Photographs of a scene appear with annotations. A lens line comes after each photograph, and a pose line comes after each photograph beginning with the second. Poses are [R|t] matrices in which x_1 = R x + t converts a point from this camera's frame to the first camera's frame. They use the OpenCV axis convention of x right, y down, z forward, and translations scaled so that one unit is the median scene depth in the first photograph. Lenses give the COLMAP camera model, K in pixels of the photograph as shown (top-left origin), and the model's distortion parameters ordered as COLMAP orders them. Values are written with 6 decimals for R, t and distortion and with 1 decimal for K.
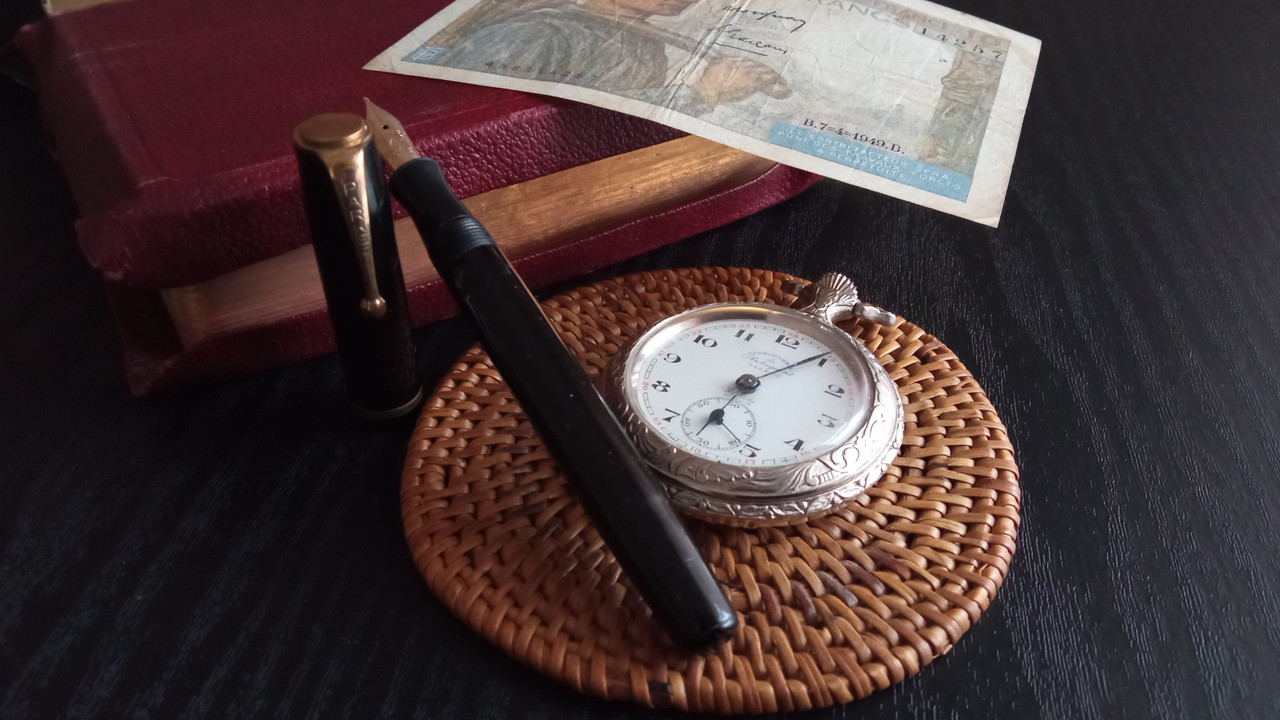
lens RADIAL K [[1087.8, 0, 640.0], [0, 1087.8, 360.0], [0, 0, 1]] dist [0.200042, -0.587682]
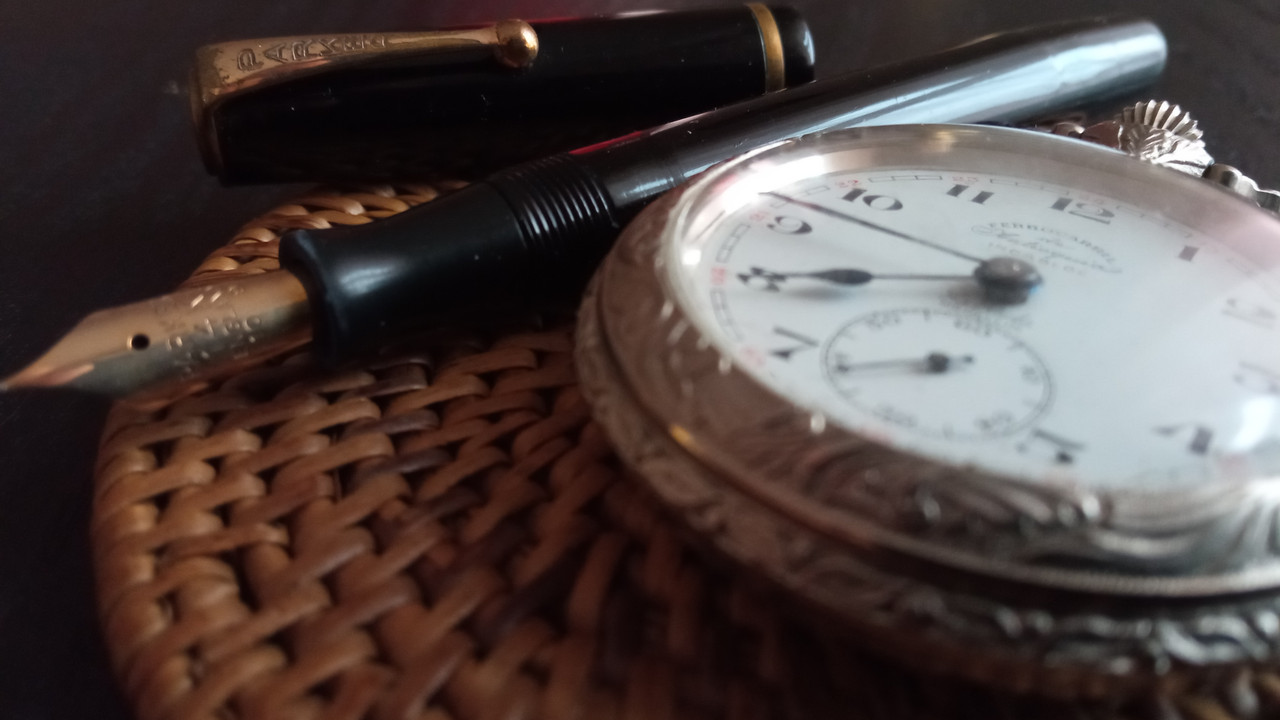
lens RADIAL K [[1087.8, 0, 640.0], [0, 1087.8, 360.0], [0, 0, 1]] dist [0.200042, -0.587682]
pose [[0.997770, 0.054718, -0.038224, -0.006216], [-0.058454, 0.992788, -0.104668, 0.093524], [0.032221, 0.106669, 0.993772, 0.640878]]
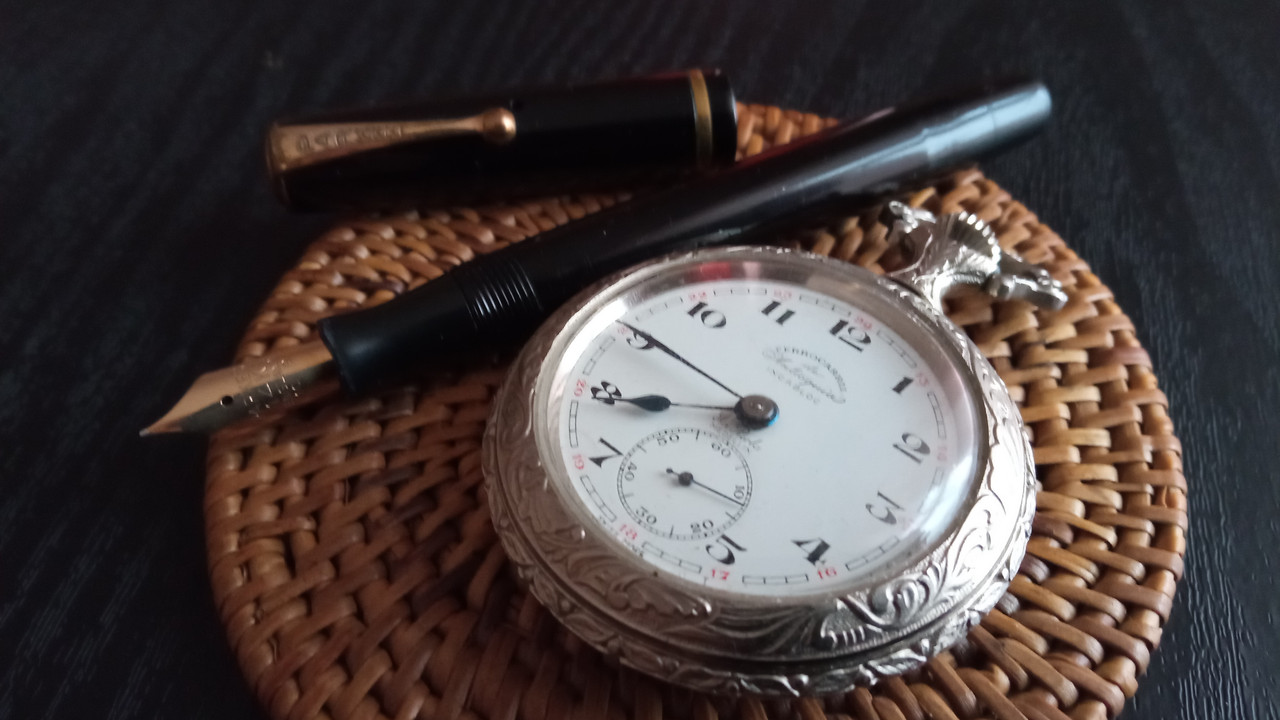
lens RADIAL K [[1087.8, 0, 640.0], [0, 1087.8, 360.0], [0, 0, 1]] dist [0.200042, -0.587682]
pose [[0.980354, 0.139238, -0.139708, 0.115994], [-0.116367, 0.980181, 0.160322, -0.087786], [0.159262, -0.140915, 0.977128, 0.448900]]
